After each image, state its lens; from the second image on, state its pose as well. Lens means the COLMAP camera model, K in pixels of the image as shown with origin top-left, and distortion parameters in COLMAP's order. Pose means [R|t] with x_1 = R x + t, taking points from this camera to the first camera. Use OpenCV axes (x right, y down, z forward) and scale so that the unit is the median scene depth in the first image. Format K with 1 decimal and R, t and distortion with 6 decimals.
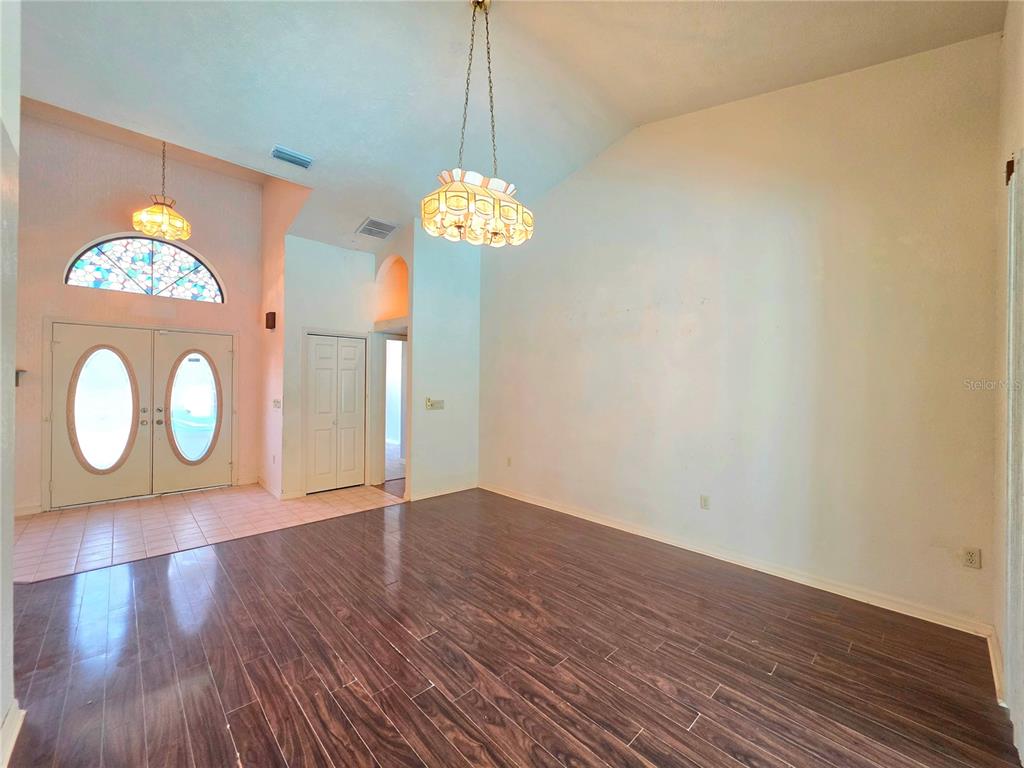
lens RADIAL K [[409.0, 0, 514.8], [0, 409.0, 382.8], [0, 0, 1]] dist [-0.001528, 0.000079]
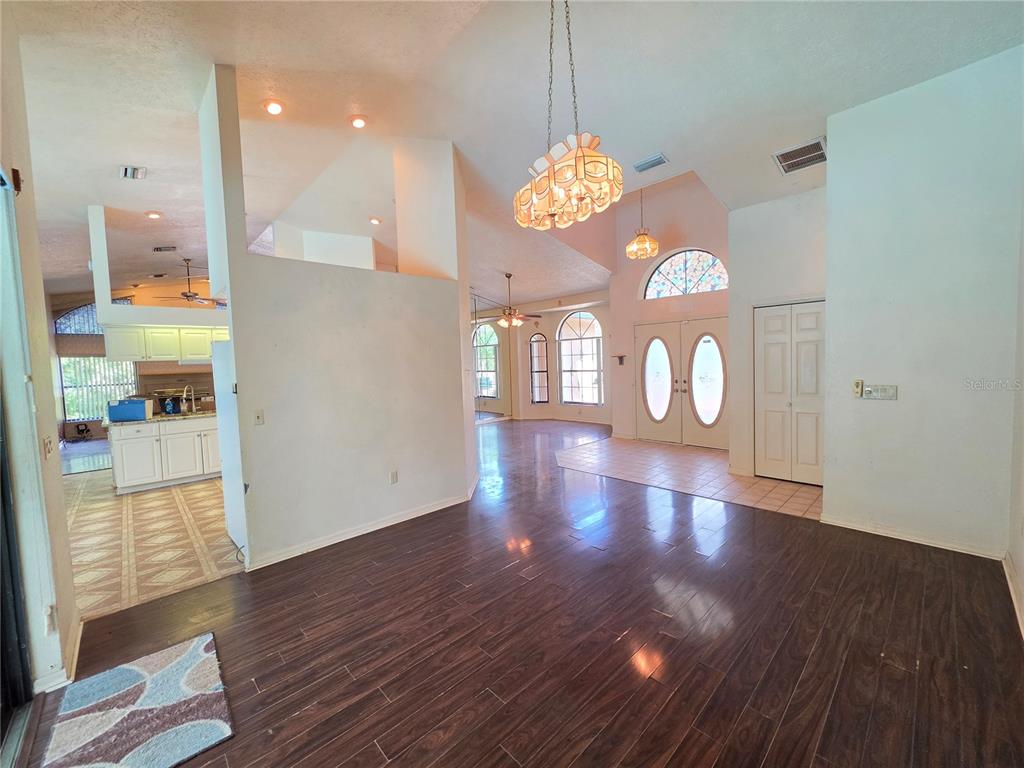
lens RADIAL K [[409.0, 0, 514.8], [0, 409.0, 382.8], [0, 0, 1]] dist [-0.001528, 0.000079]
pose [[-0.005970, 0.046034, -0.998922, 0.693447], [0.035431, 0.998322, 0.045794, -0.015184], [0.999354, -0.035119, -0.007591, 0.702539]]
